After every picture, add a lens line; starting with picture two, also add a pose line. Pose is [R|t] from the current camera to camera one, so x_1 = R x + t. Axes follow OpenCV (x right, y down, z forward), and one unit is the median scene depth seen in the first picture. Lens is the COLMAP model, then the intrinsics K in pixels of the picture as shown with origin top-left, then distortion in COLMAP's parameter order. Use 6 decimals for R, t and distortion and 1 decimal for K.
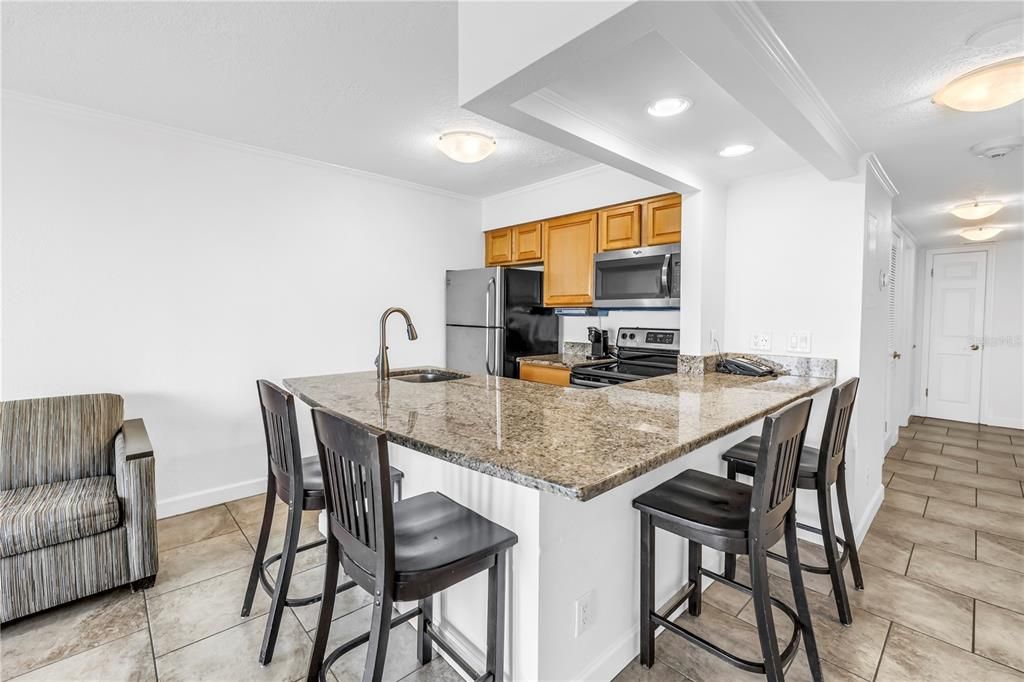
lens RADIAL K [[451.6, 0, 520.0], [0, 451.6, 324.3], [0, 0, 1]] dist [0.002580, -0.000103]
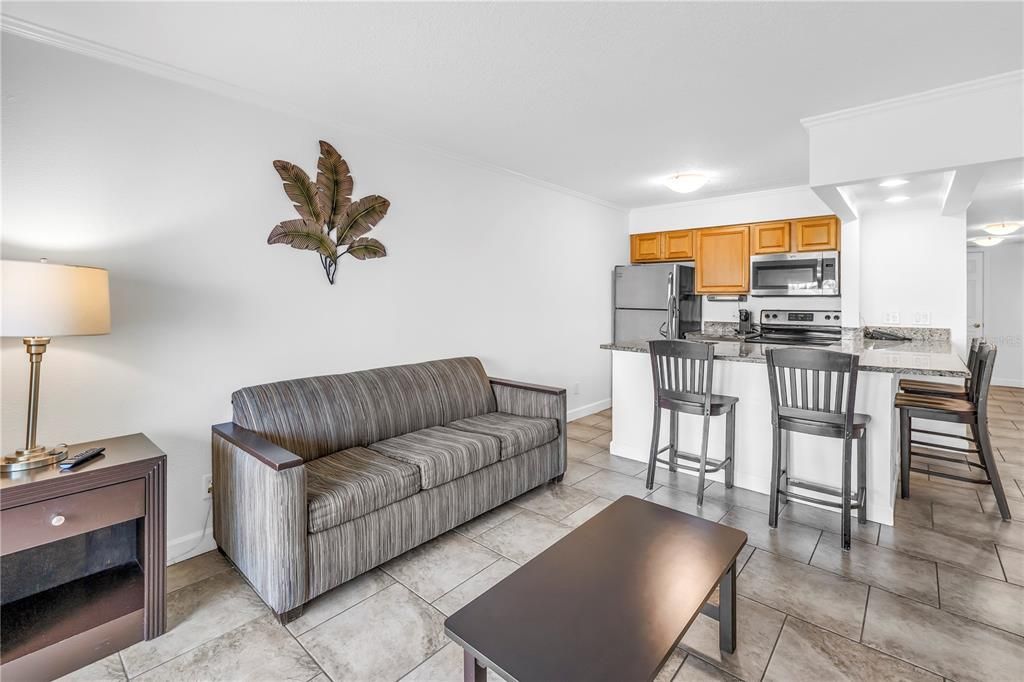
lens RADIAL K [[451.6, 0, 528.0], [0, 451.6, 301.8], [0, 0, 1]] dist [0.002580, -0.000103]
pose [[0.995121, 0.000231, 0.098663, -0.628132], [0.001865, 0.999775, -0.021152, 0.010210], [-0.098645, 0.021232, 0.994896, -0.290502]]
